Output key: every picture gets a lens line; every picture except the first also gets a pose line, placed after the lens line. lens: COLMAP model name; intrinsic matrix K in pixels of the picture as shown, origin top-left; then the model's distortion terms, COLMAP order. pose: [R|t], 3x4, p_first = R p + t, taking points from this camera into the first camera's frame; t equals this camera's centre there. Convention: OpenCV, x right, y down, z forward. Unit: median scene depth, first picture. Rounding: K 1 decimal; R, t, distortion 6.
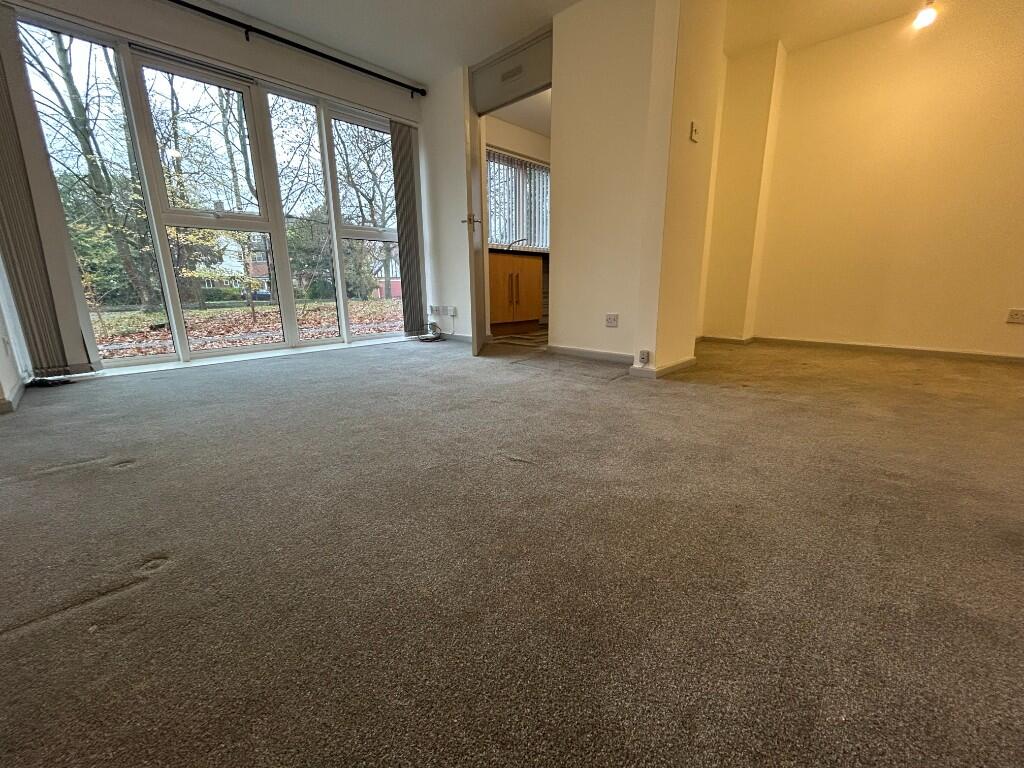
lens RADIAL K [[414.8, 0, 509.7], [0, 414.8, 385.3], [0, 0, 1]] dist [0.001891, -0.000950]
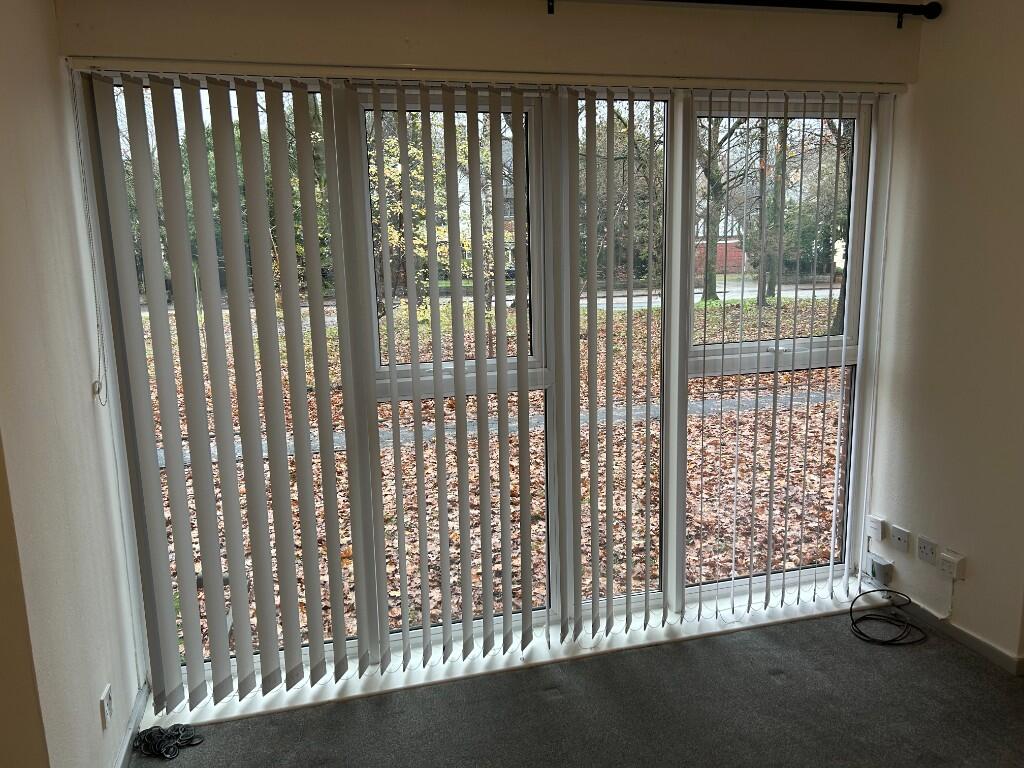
lens RADIAL K [[776.9, 0, 511.4], [0, 776.9, 382.9], [0, 0, 1]] dist [0.052026, -0.007552]
pose [[0.868007, 0.073821, -0.491033, -0.159735], [-0.097243, 0.995011, -0.022310, -0.310852], [0.486936, 0.067115, 0.870855, 0.198743]]
